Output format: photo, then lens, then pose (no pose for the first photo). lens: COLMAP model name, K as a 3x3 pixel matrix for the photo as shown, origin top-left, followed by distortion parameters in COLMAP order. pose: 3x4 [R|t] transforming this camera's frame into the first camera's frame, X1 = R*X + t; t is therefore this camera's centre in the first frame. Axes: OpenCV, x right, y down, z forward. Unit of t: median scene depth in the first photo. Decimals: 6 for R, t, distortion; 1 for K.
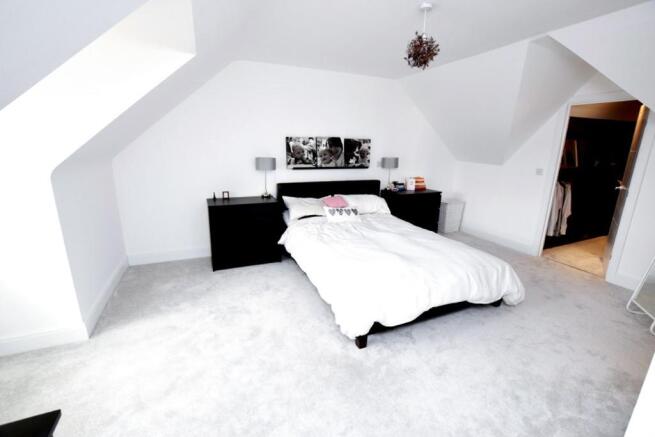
lens RADIAL K [[288.4, 0, 325.1], [0, 288.4, 215.6], [0, 0, 1]] dist [-0.027424, 0.000131]
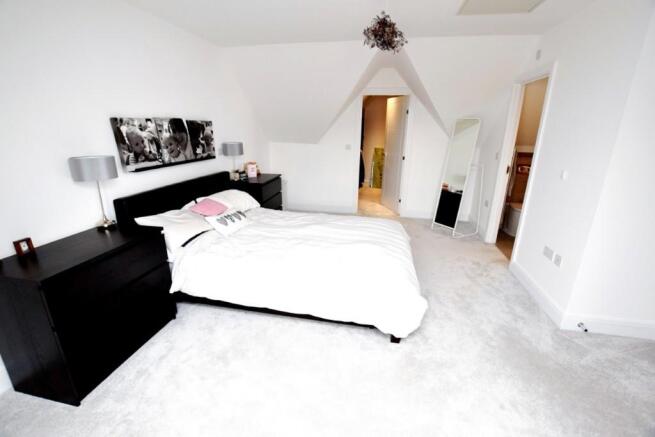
lens RADIAL K [[288.4, 0, 325.1], [0, 288.4, 215.6], [0, 0, 1]] dist [-0.027424, 0.000131]
pose [[0.575172, -0.249762, 0.778971, -0.359935], [0.196535, 0.966550, 0.164790, -0.088606], [-0.794073, 0.058313, 0.605019, 0.312584]]
